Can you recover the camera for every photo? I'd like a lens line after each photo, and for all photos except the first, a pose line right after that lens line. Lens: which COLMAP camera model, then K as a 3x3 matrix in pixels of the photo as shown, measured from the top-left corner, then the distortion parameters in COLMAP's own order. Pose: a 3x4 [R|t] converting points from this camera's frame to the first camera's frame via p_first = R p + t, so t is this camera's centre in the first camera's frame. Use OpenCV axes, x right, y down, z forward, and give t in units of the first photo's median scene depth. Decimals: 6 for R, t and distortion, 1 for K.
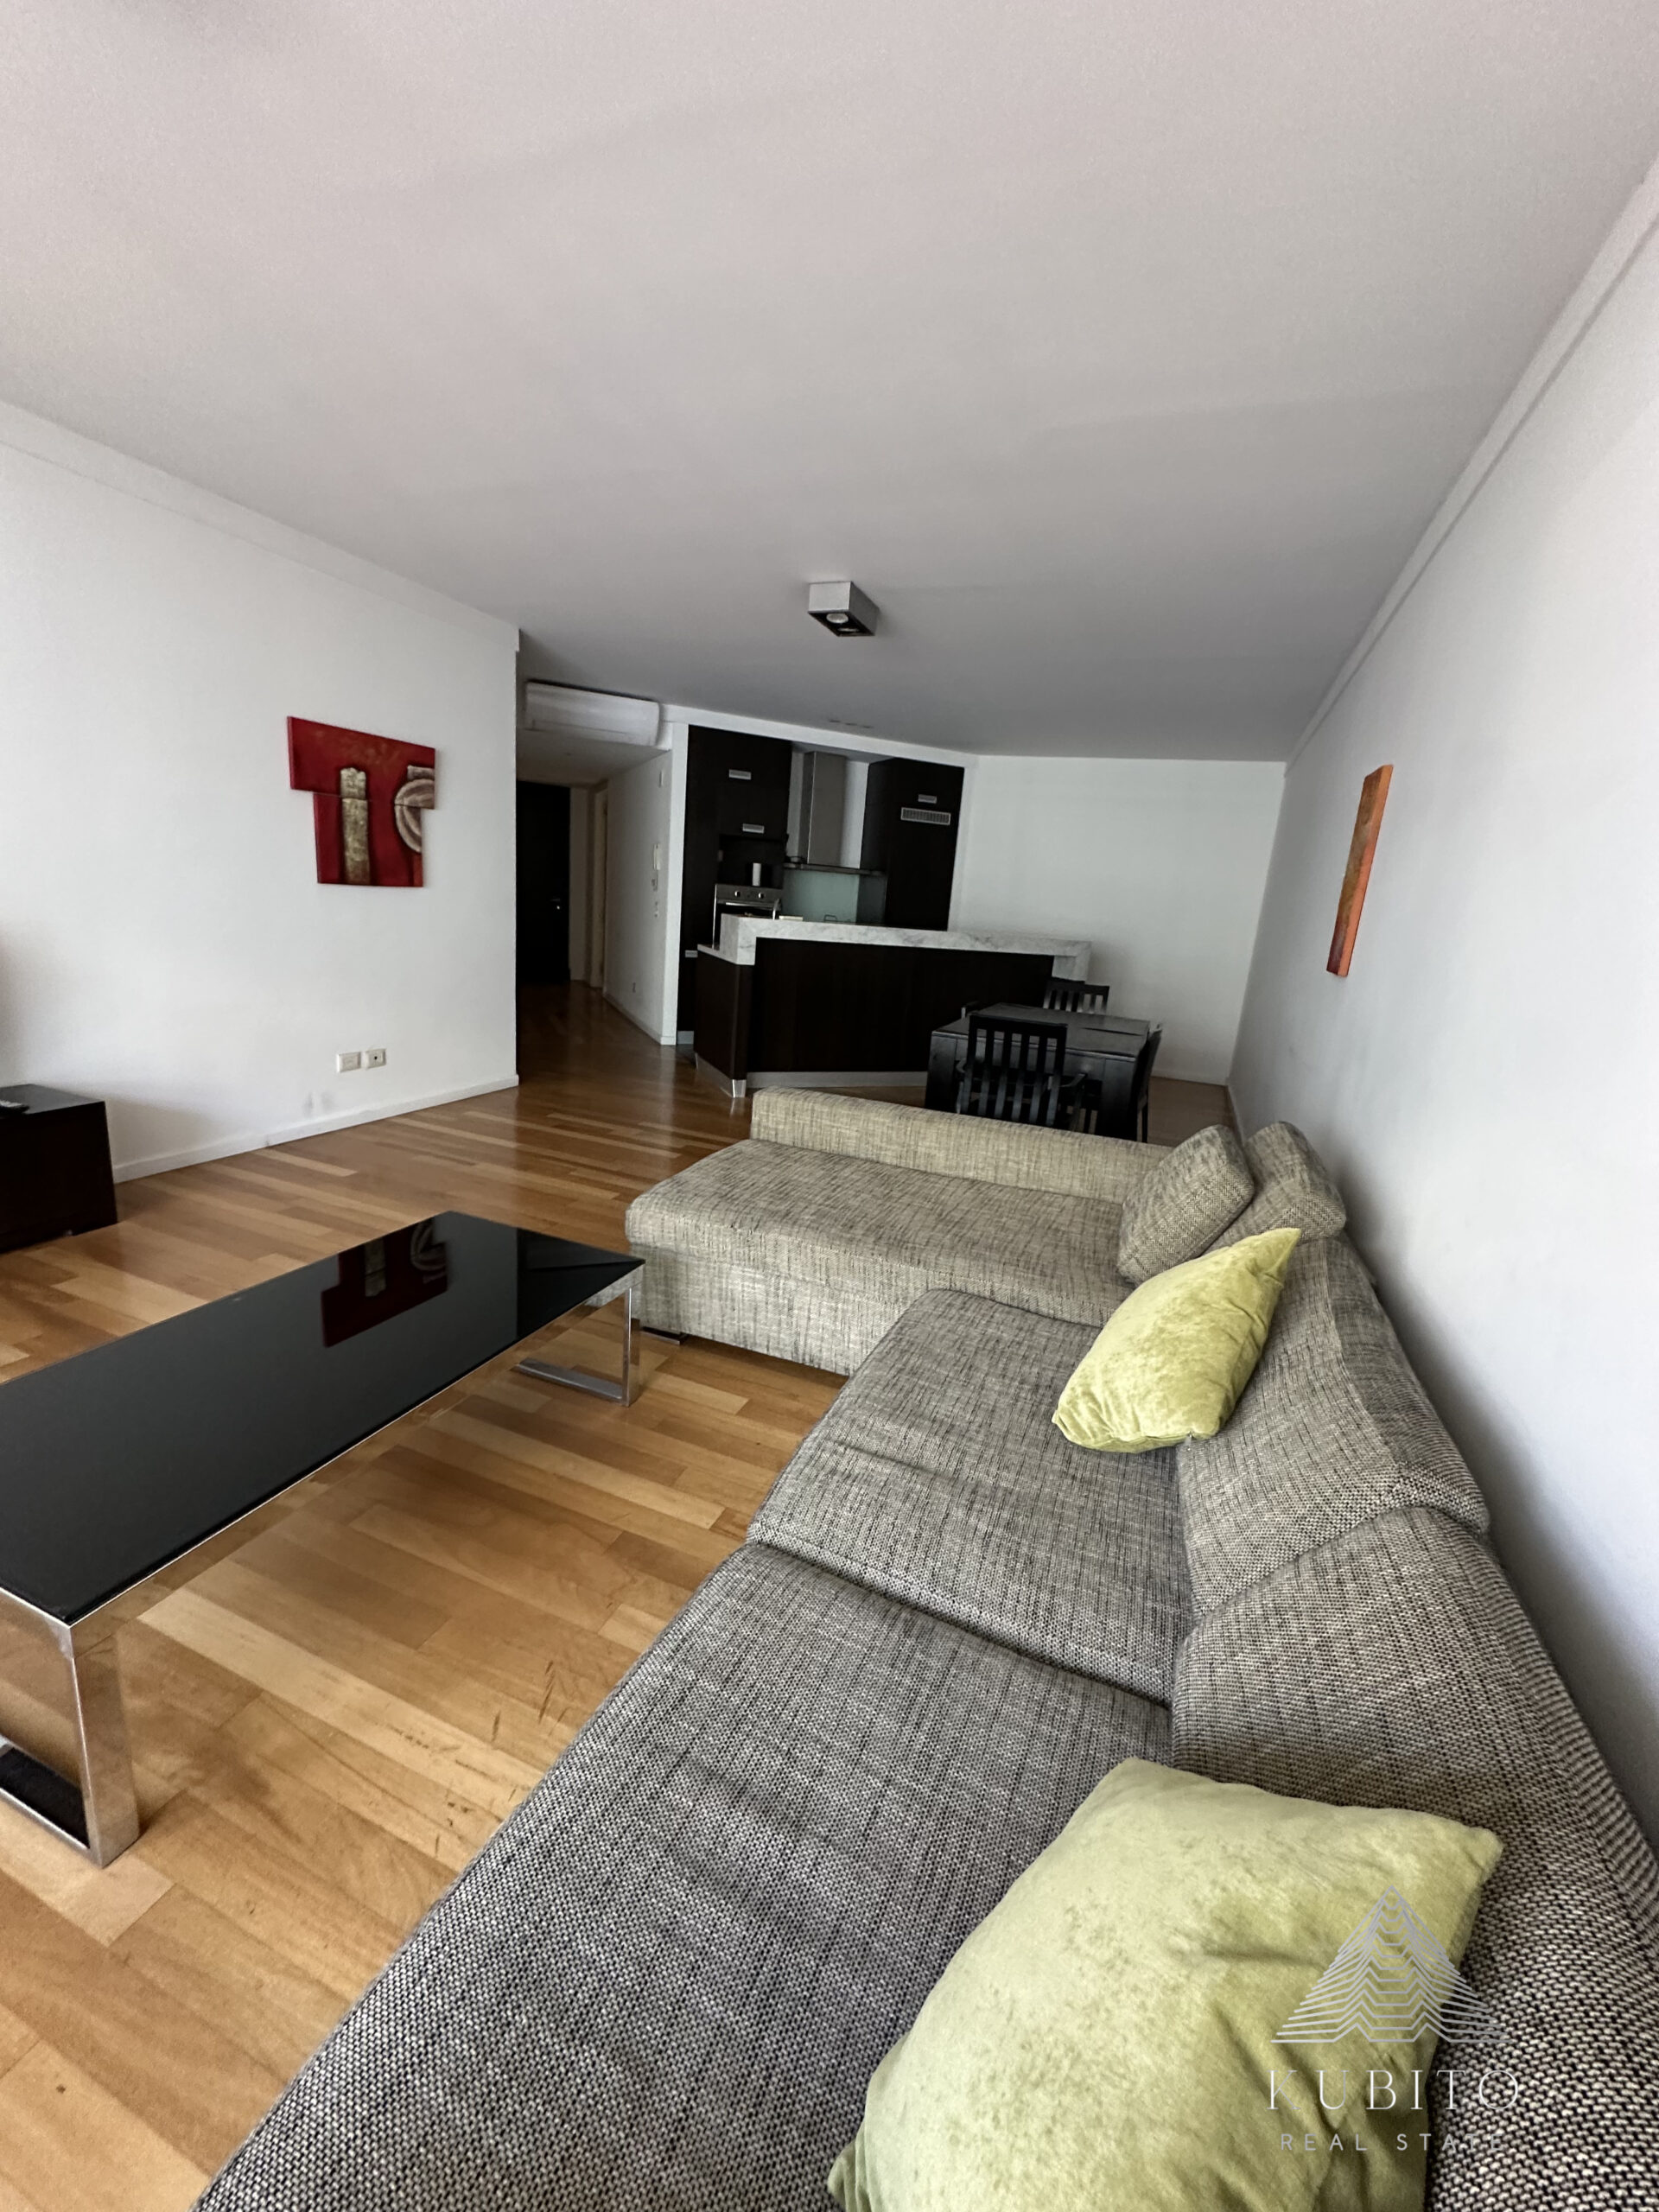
lens RADIAL K [[883.7, 0, 831.0], [0, 883.7, 1106.5], [0, 0, 1]] dist [-0.003449, 0.000952]
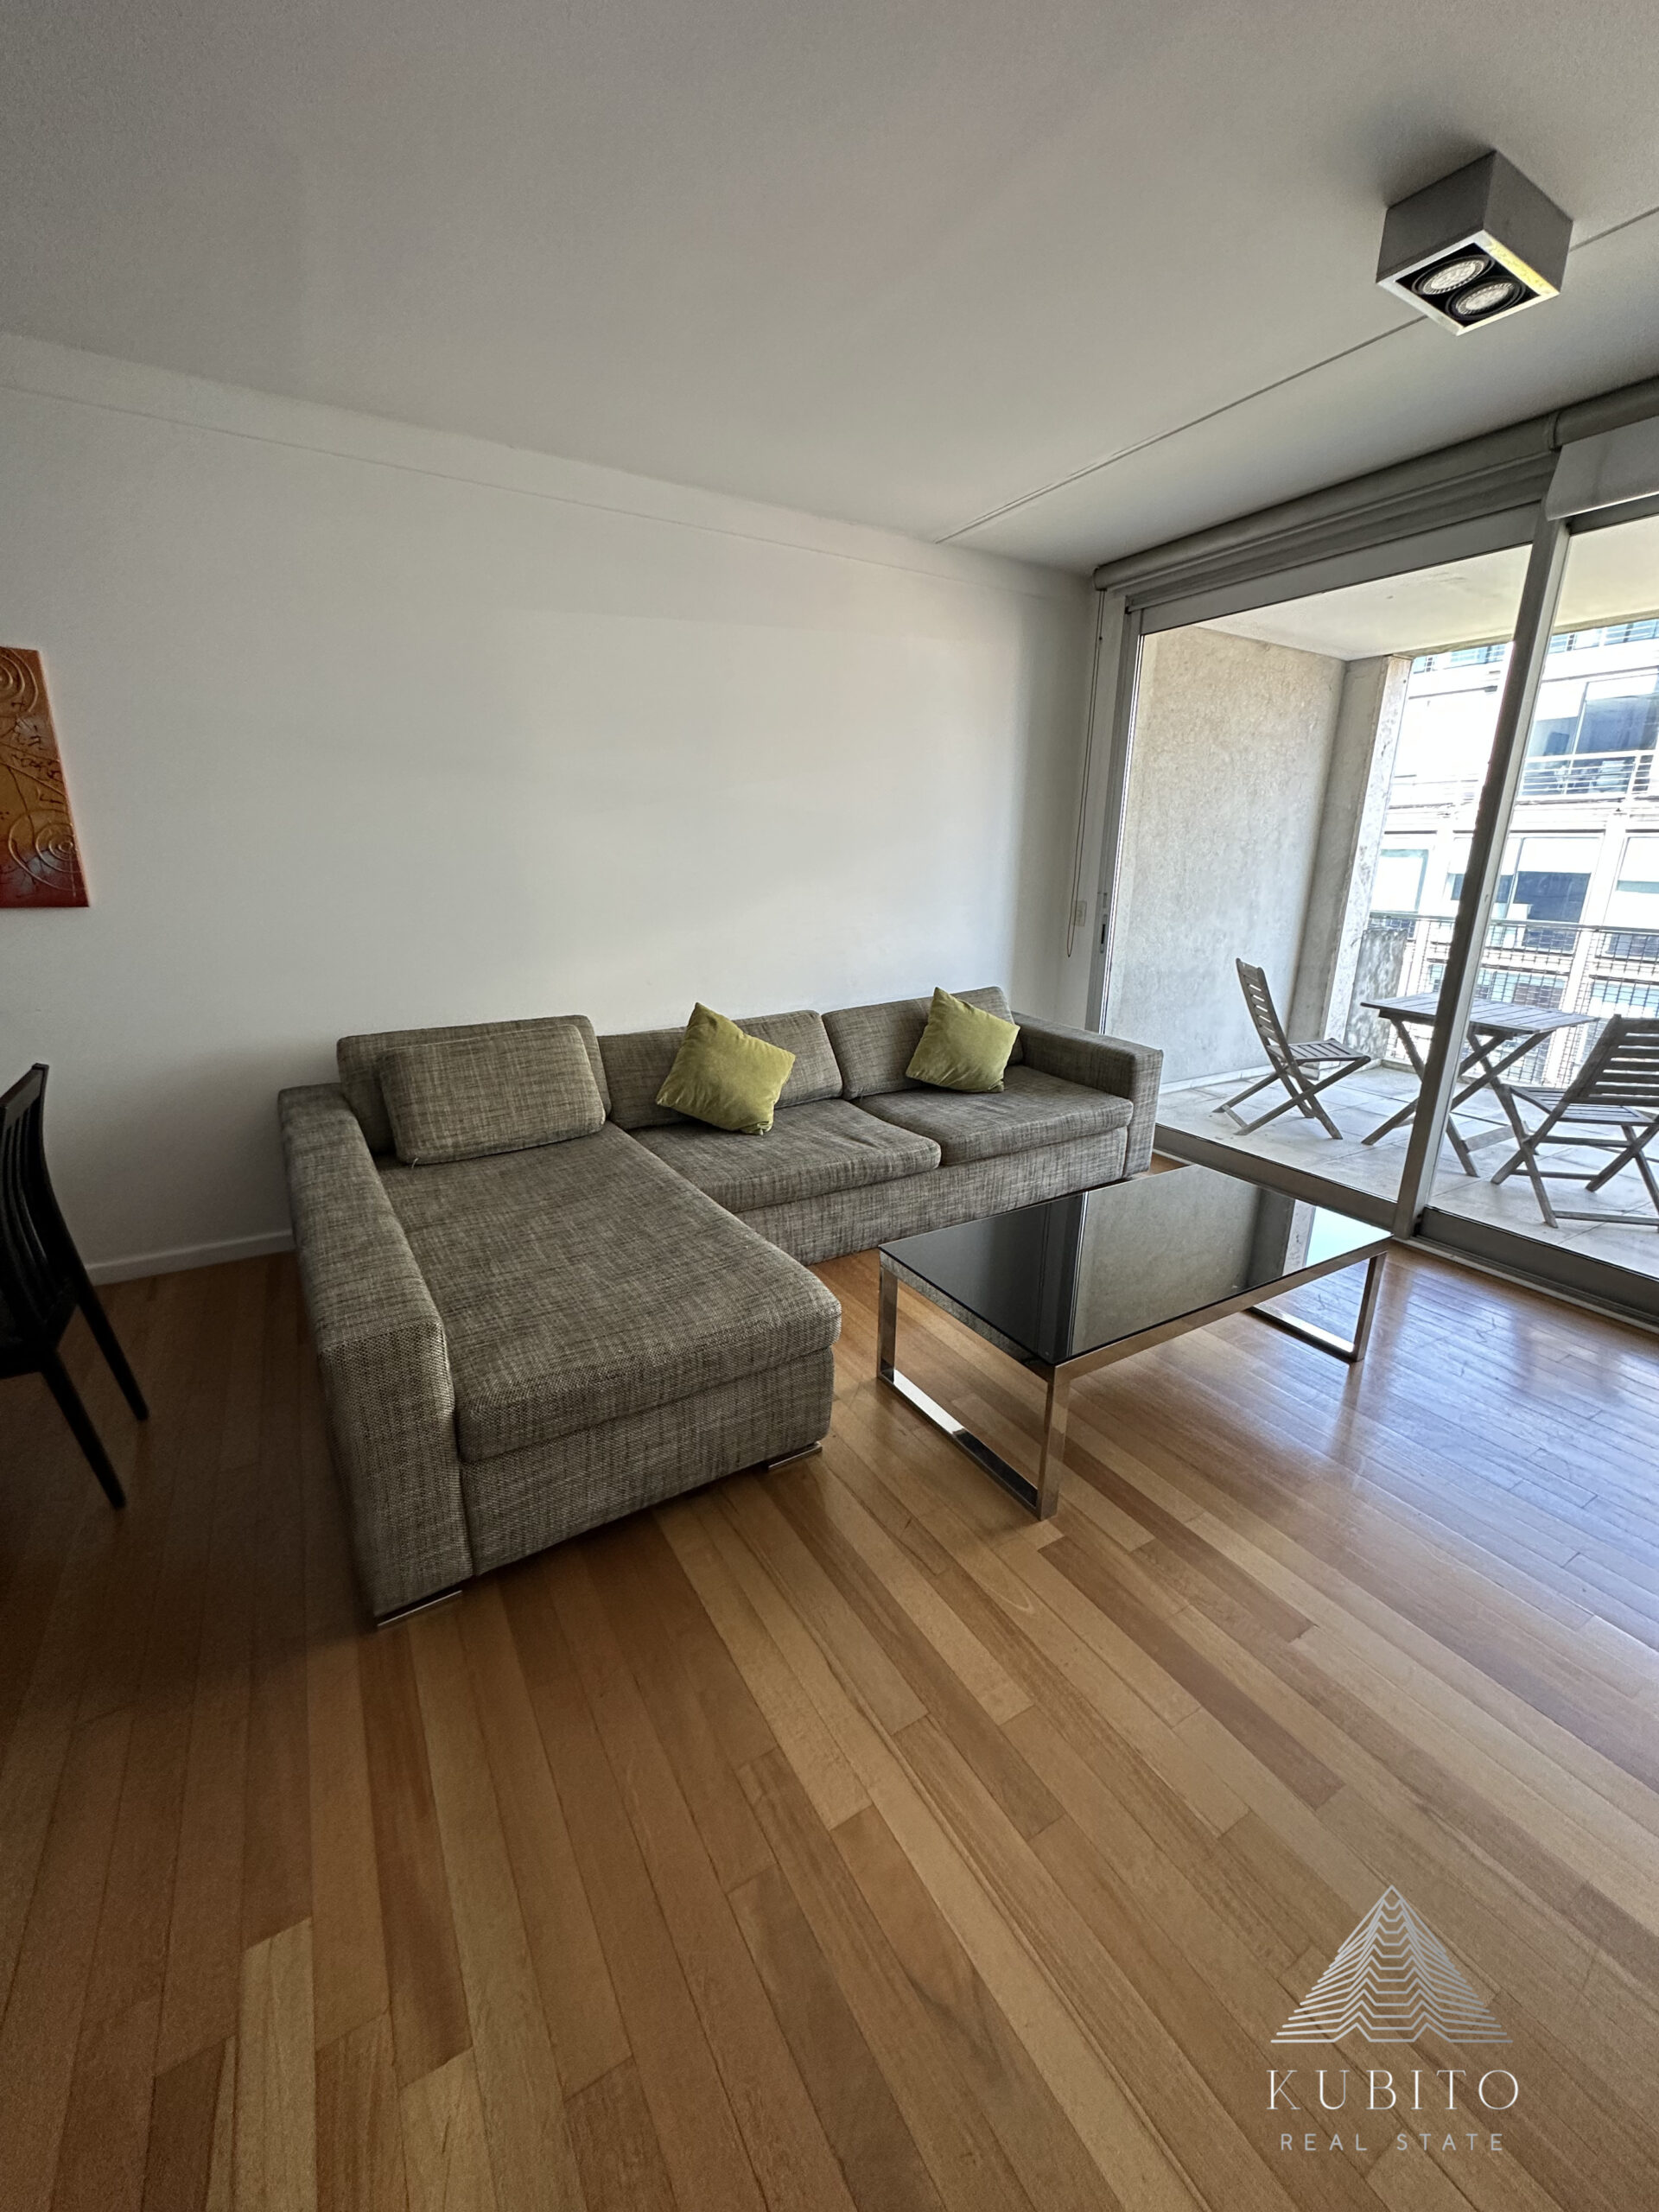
lens RADIAL K [[883.7, 0, 829.8], [0, 883.7, 1106.6], [0, 0, 1]] dist [-0.003449, 0.000952]
pose [[-0.788898, -0.258243, 0.557630, -0.381489], [0.068876, 0.864542, 0.497818, -0.263442], [-0.610652, 0.431135, -0.664249, 0.902552]]
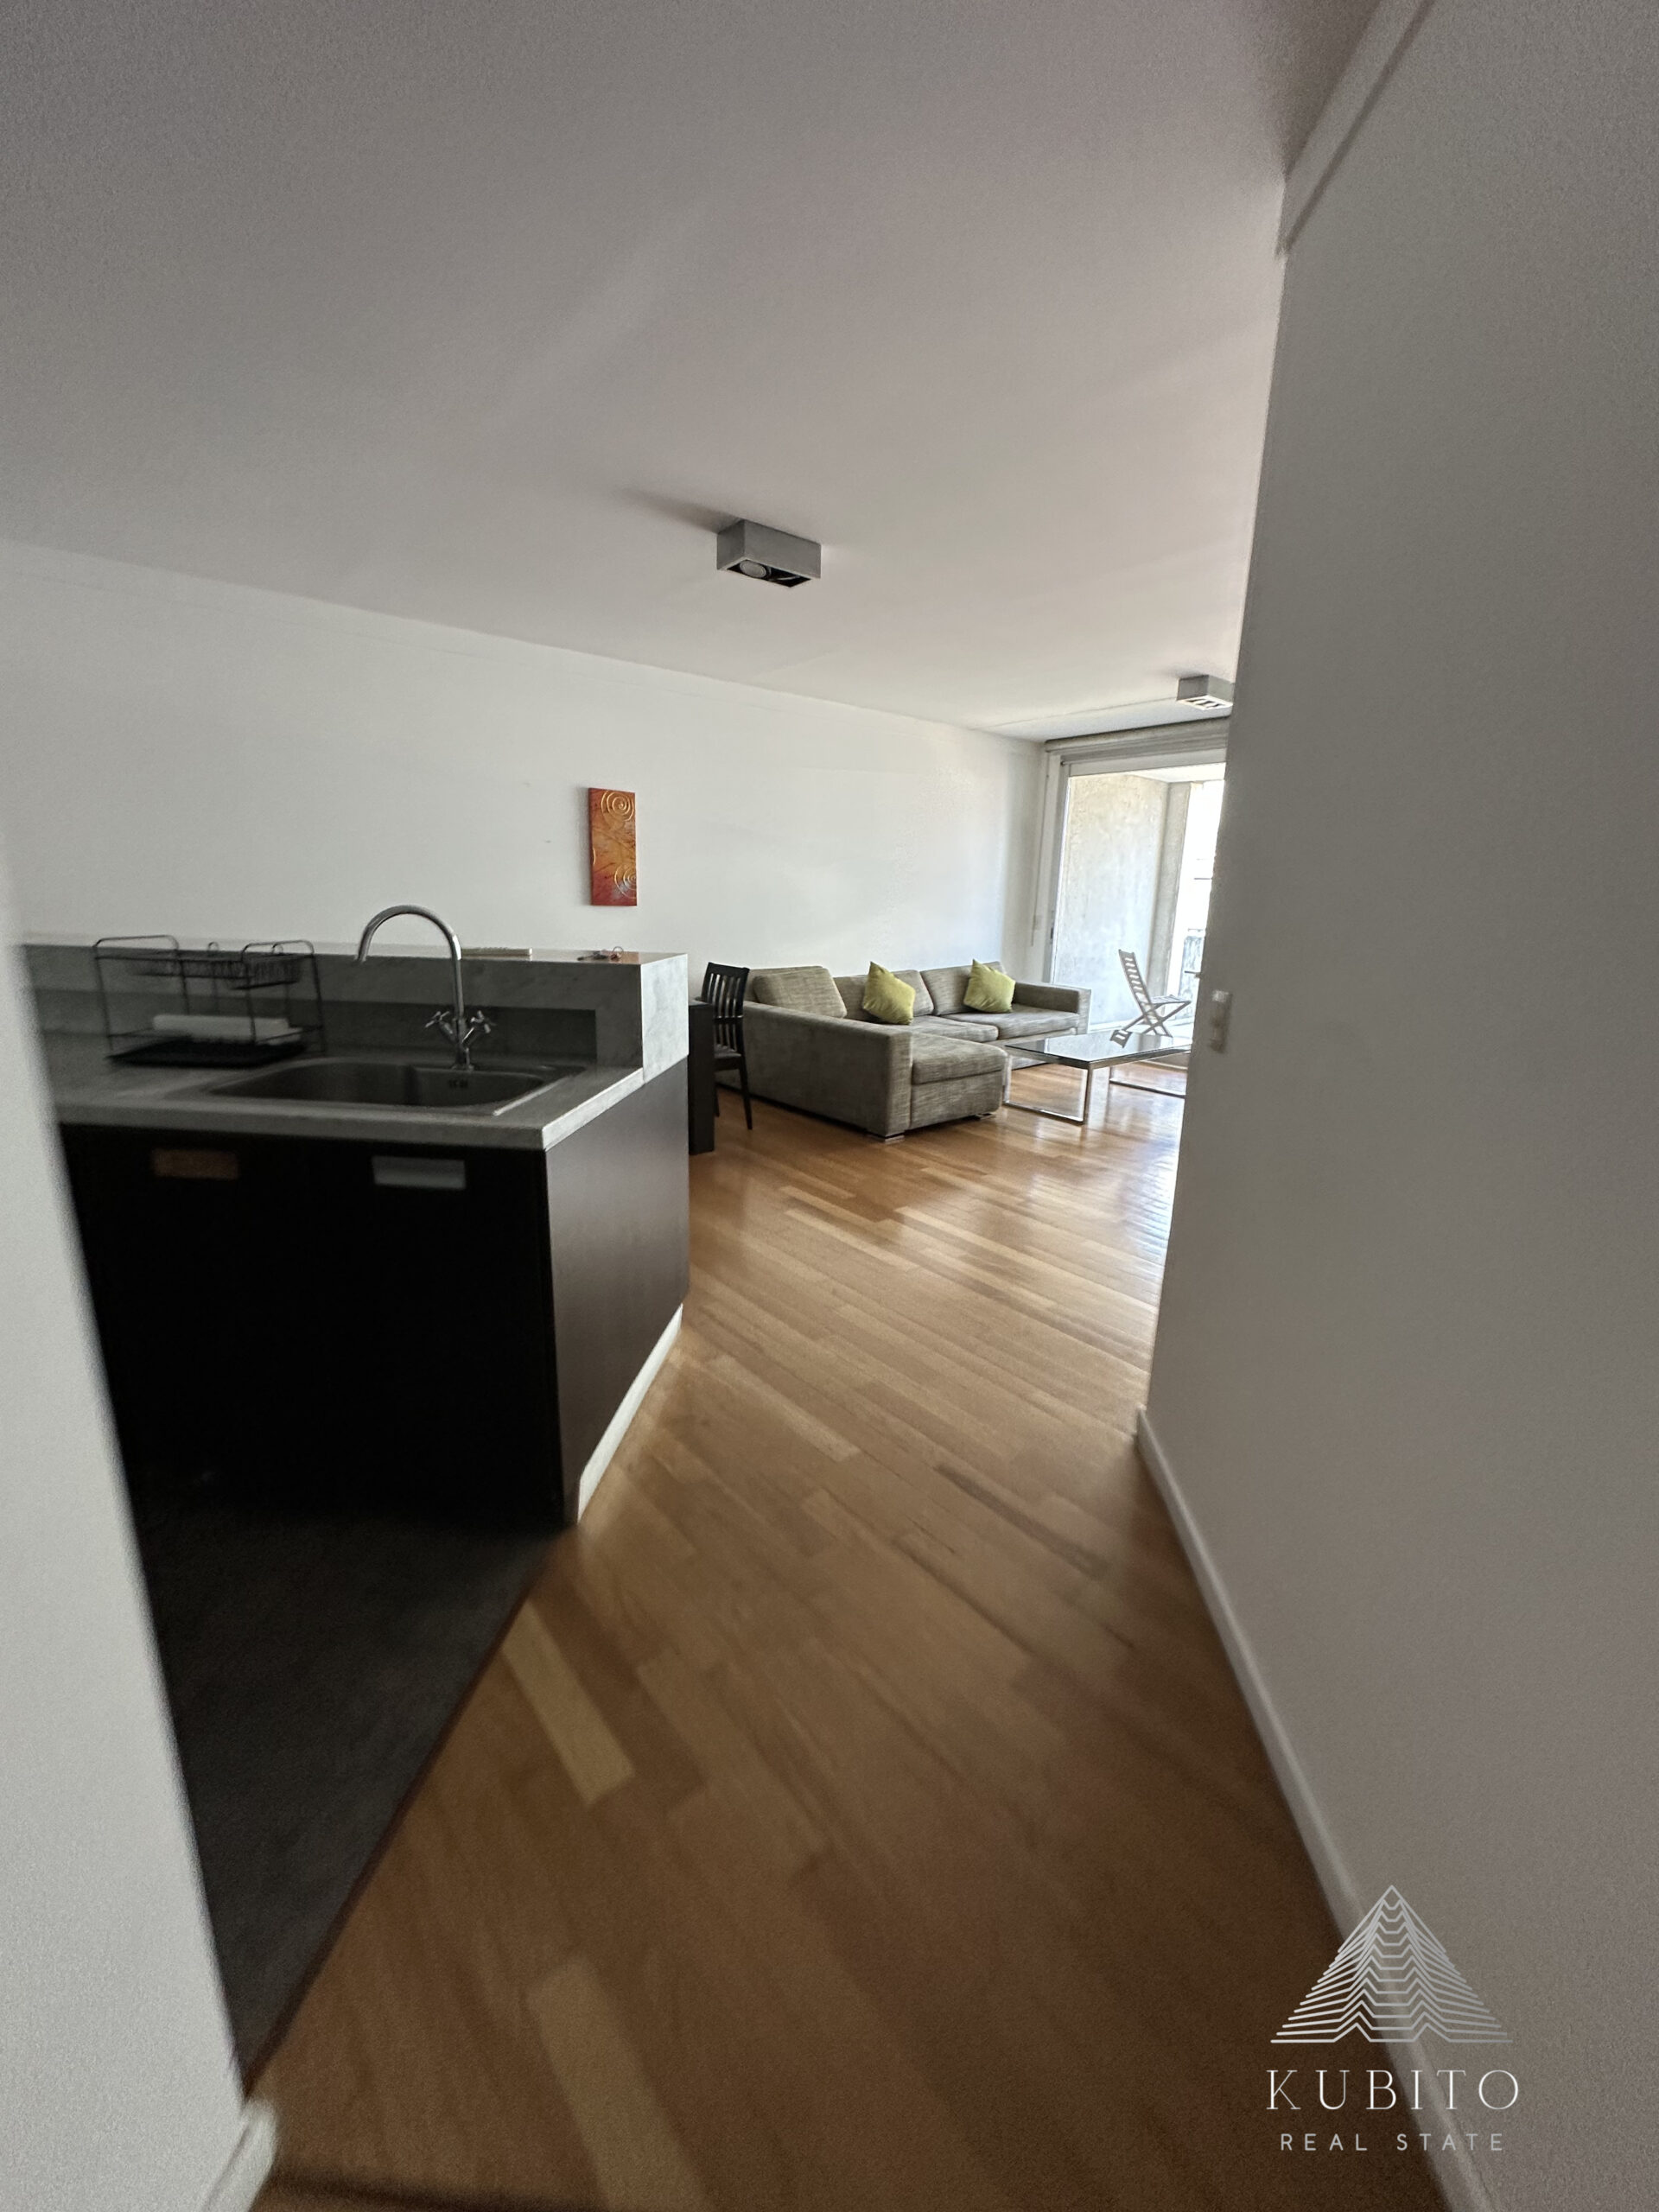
lens RADIAL K [[883.7, 0, 828.0], [0, 883.7, 1112.6], [0, 0, 1]] dist [-0.003449, 0.000952]
pose [[-0.870764, -0.217286, 0.441086, -0.500333], [0.020469, 0.880265, 0.474040, -0.462538], [-0.491275, 0.421806, -0.762056, 1.742980]]
